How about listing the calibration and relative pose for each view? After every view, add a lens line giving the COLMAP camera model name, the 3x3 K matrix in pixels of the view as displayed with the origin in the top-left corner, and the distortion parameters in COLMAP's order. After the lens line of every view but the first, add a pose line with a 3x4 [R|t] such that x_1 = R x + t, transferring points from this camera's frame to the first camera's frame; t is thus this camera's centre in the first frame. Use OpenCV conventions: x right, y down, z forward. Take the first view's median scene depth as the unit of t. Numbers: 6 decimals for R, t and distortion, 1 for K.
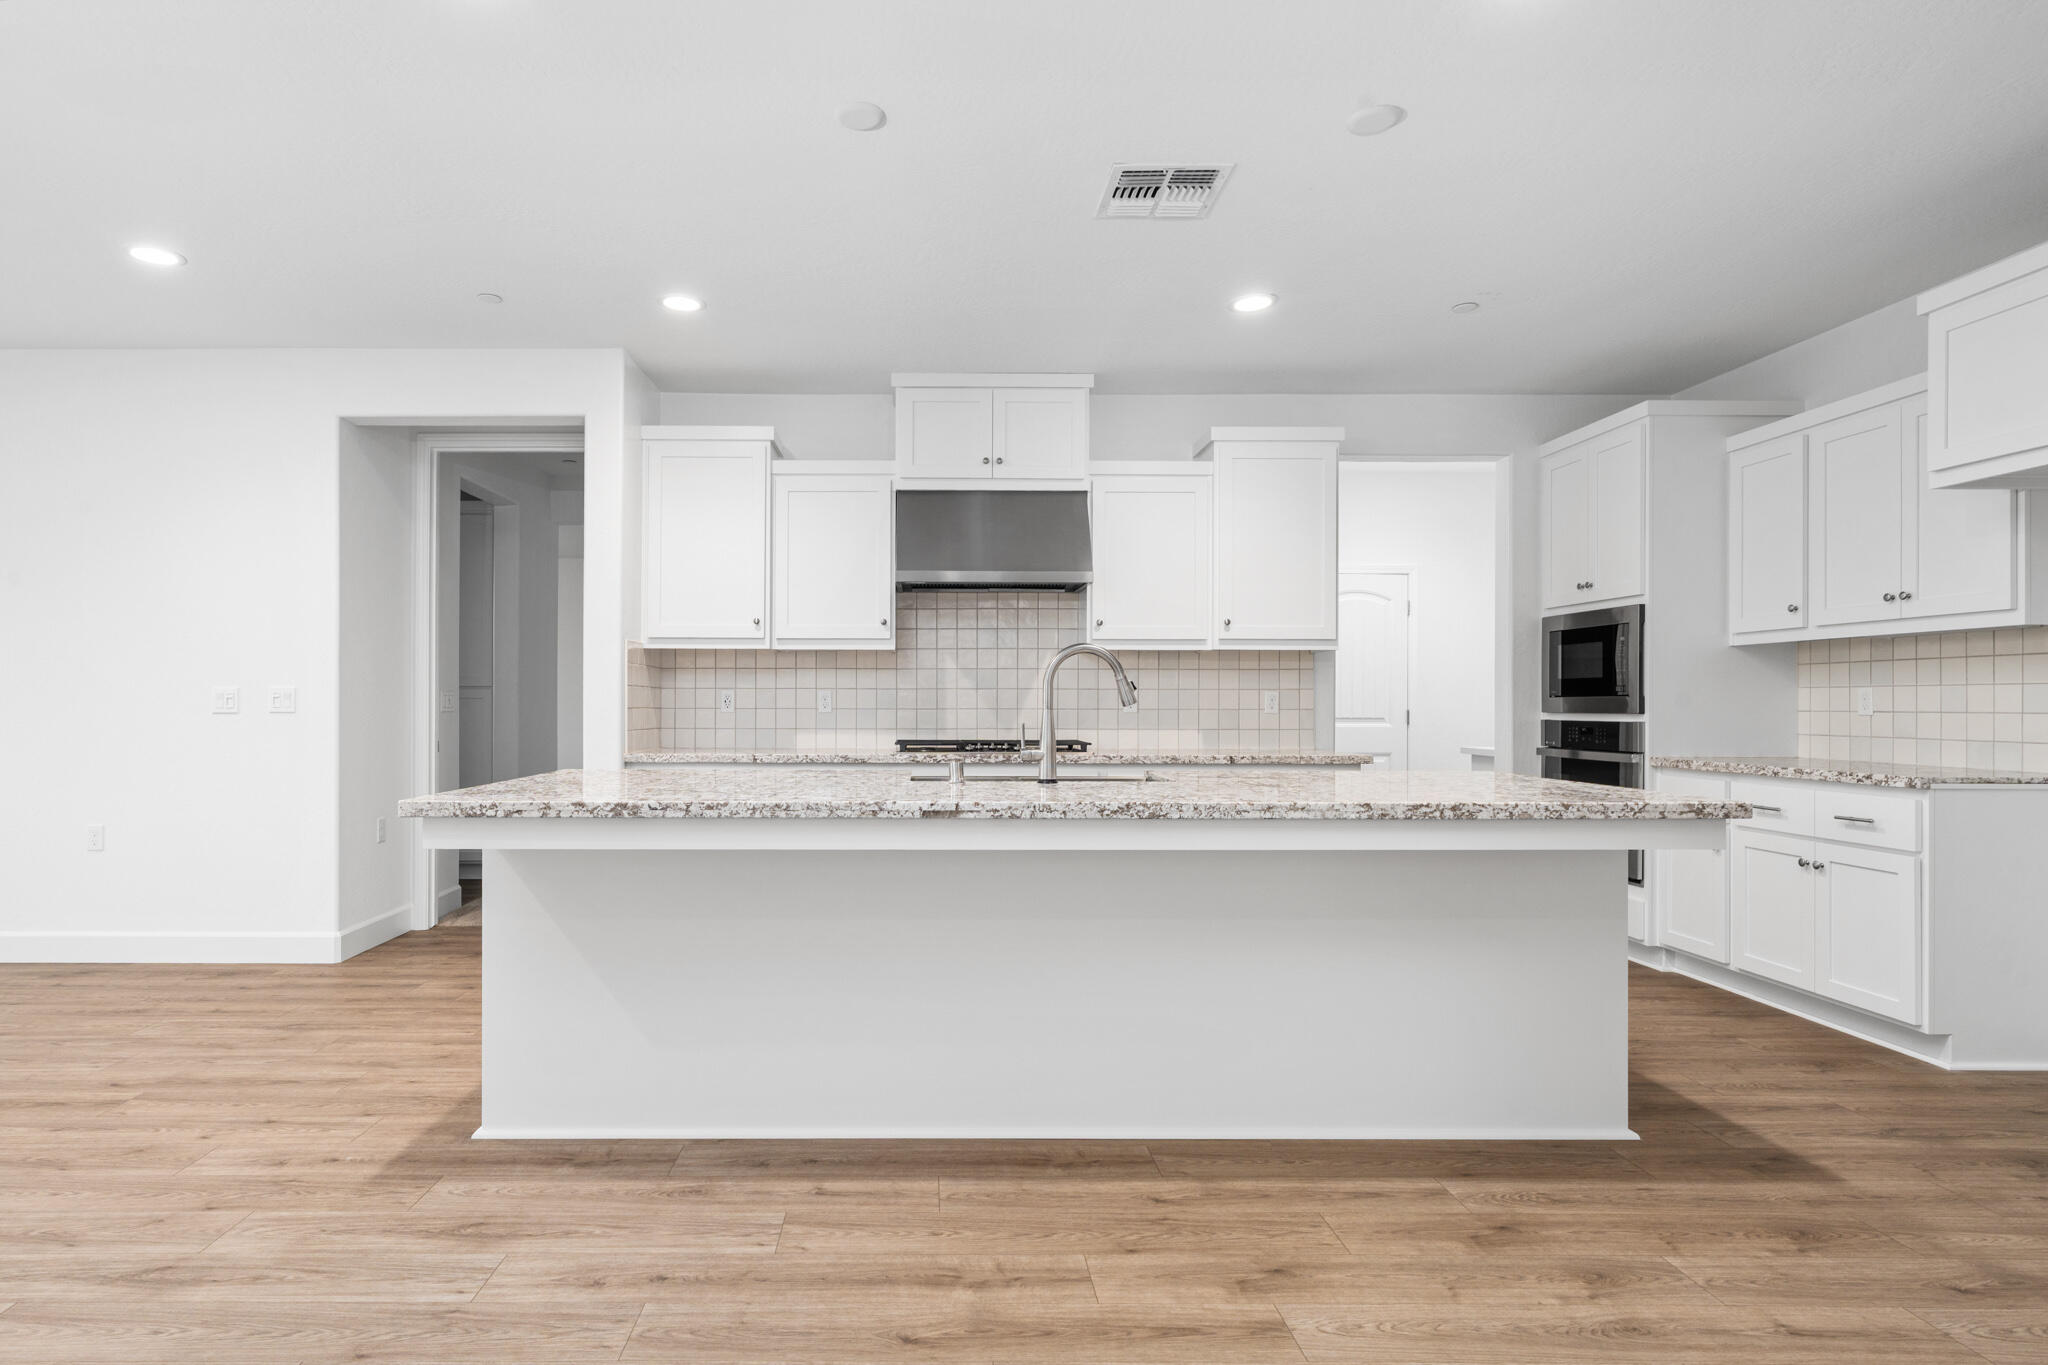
lens RADIAL K [[1105.9, 0, 929.0], [0, 1105.9, 699.8], [0, 0, 1]] dist [-0.002138, 0.000338]
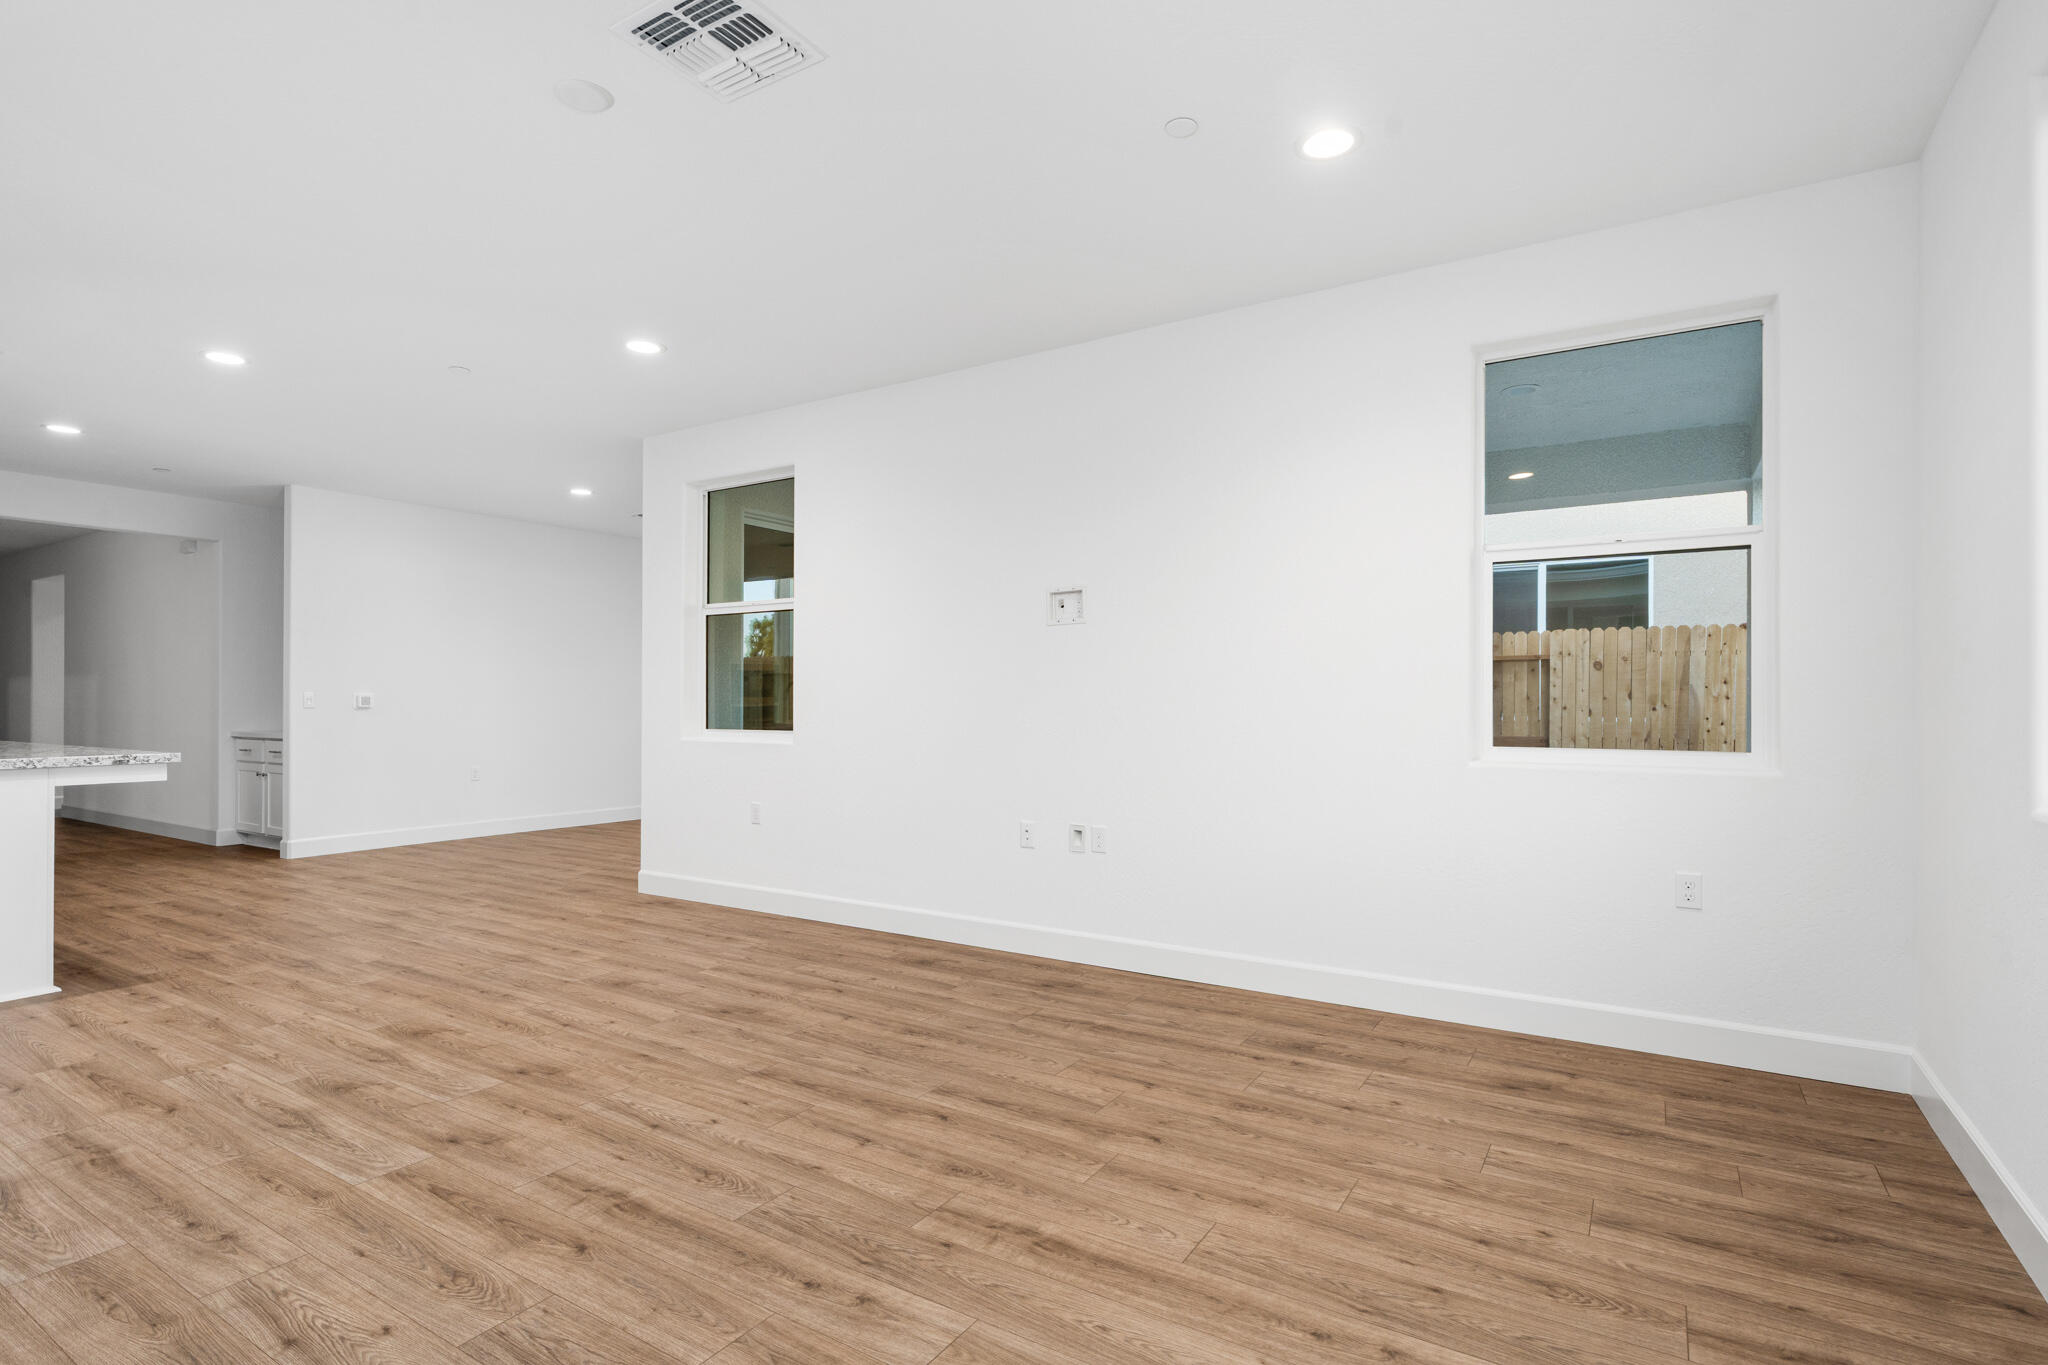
lens RADIAL K [[1013.3, 0, 1011.5], [0, 1013.3, 708.8], [0, 0, 1]] dist [-0.001006, 0.001200]
pose [[-0.838712, -0.006934, 0.544531, -1.686218], [-0.004998, 0.999975, 0.005035, 0.002069], [-0.544552, 0.001501, -0.838725, 1.092989]]
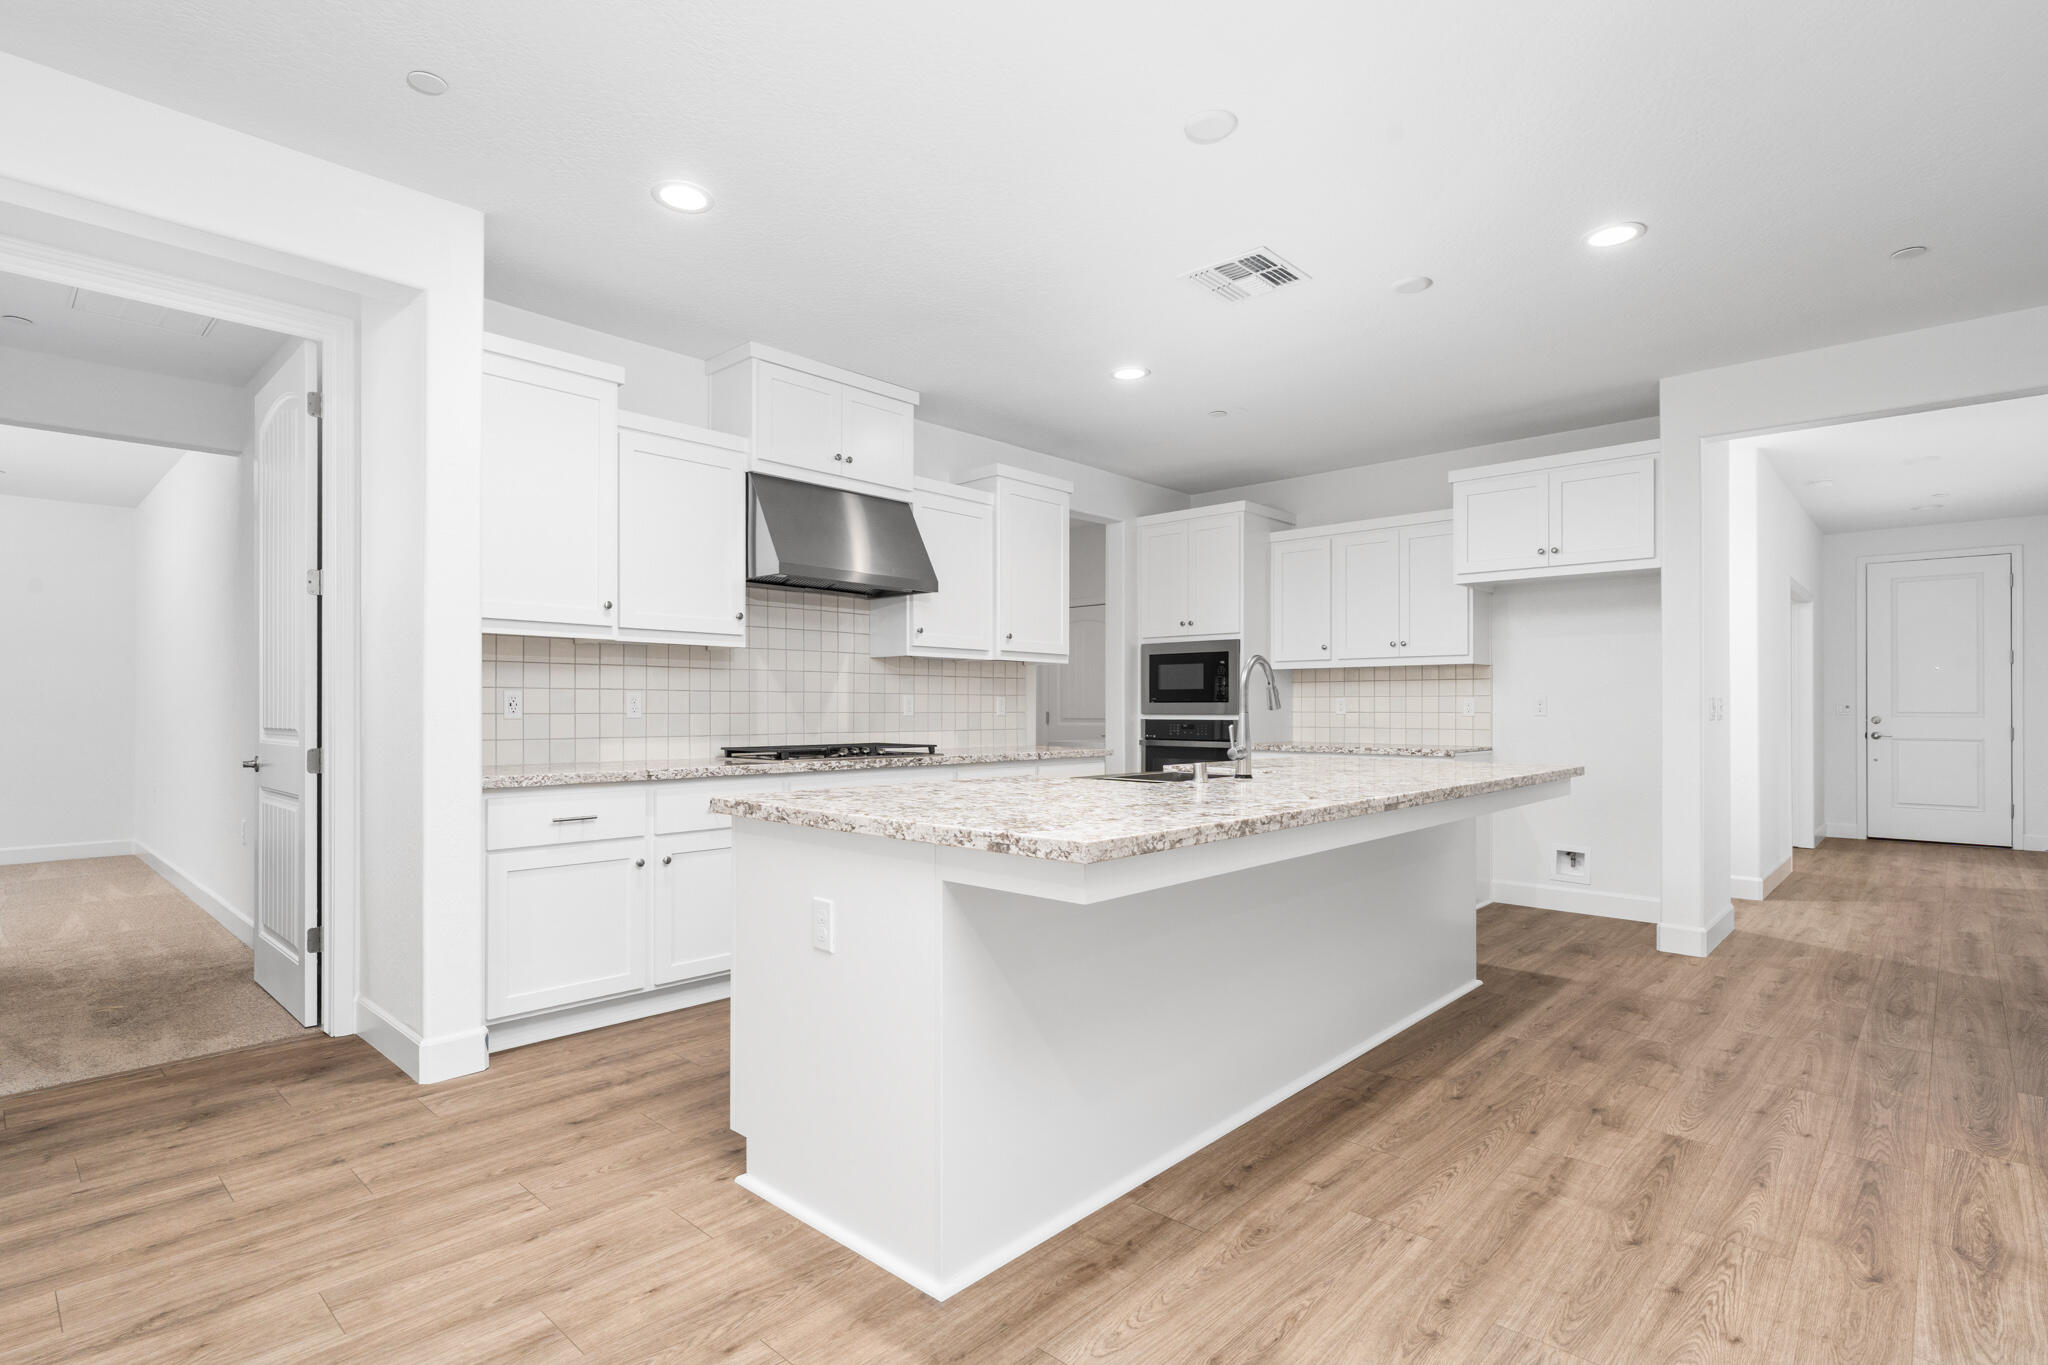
lens RADIAL K [[999.6, 0, 1012.1], [0, 999.6, 708.9], [0, 0, 1]] dist [-0.002209, 0.001495]
pose [[0.687805, -0.001080, 0.725894, -0.648443], [-0.002136, 0.999992, 0.003511, 0.001879], [-0.725892, -0.003965, 0.687797, 0.386774]]
